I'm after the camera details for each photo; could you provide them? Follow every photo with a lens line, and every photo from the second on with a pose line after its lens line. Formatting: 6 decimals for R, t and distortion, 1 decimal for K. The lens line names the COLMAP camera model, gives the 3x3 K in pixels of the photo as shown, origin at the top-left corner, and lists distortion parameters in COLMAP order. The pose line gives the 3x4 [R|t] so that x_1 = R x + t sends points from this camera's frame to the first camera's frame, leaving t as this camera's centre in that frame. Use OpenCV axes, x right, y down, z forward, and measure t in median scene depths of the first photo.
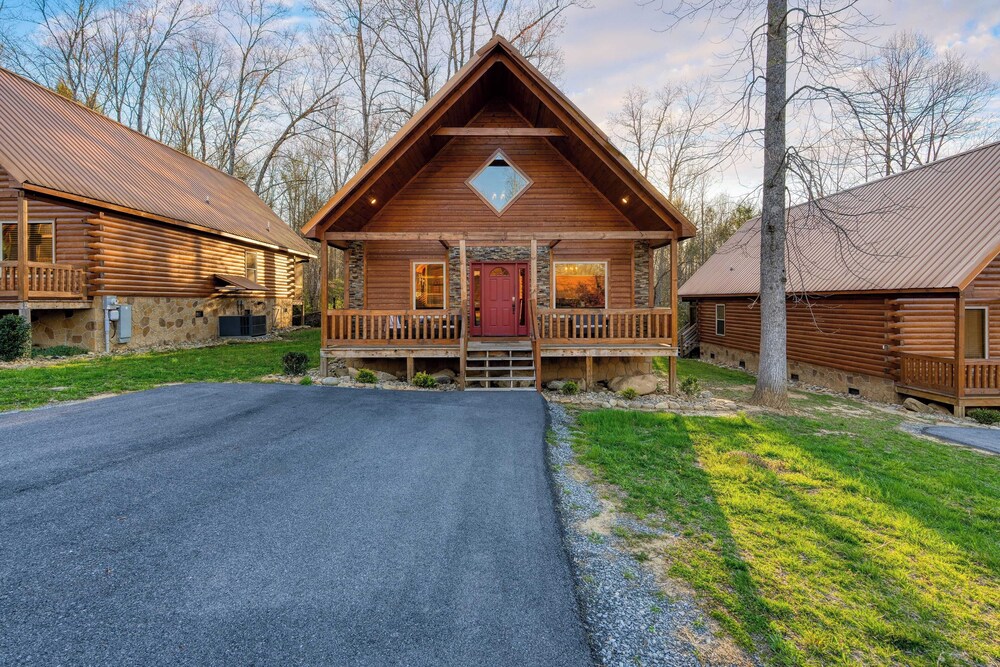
lens RADIAL K [[451.0, 0, 497.2], [0, 451.0, 295.7], [0, 0, 1]] dist [-0.000020, 0.000605]
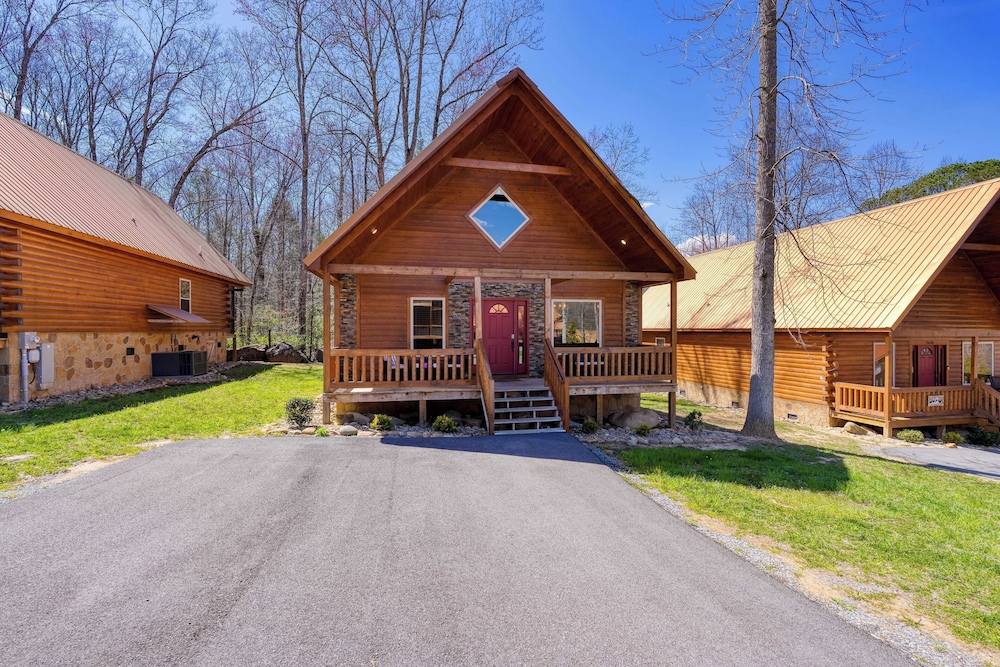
lens RADIAL K [[441.3, 0, 495.3], [0, 441.3, 328.4], [0, 0, 1]] dist [-0.001980, 0.000205]
pose [[0.981171, 0.003405, 0.193113, -0.189940], [-0.005024, 0.999956, 0.007898, -0.017834], [-0.193078, -0.008720, 0.981145, 0.057963]]
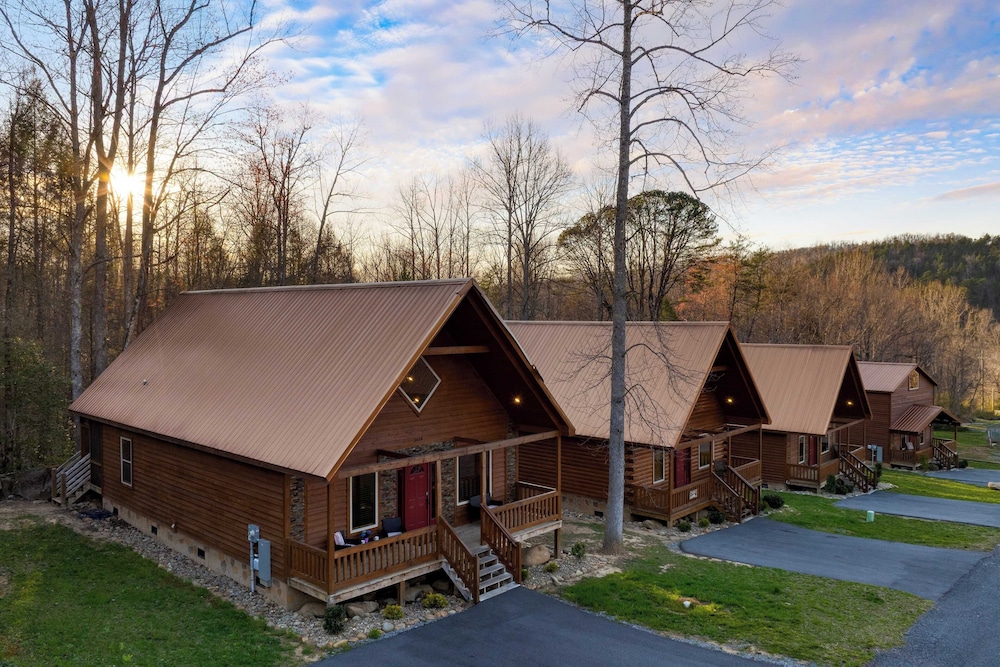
lens RADIAL K [[731.7, 0, 473.5], [0, 731.7, 333.1], [0, 0, 1]] dist [-0.002756, 0.000489]
pose [[0.705035, -0.012223, 0.709067, -1.076309], [-0.008186, 0.999645, 0.025372, -0.405744], [-0.709125, -0.023692, 0.704684, -0.241911]]
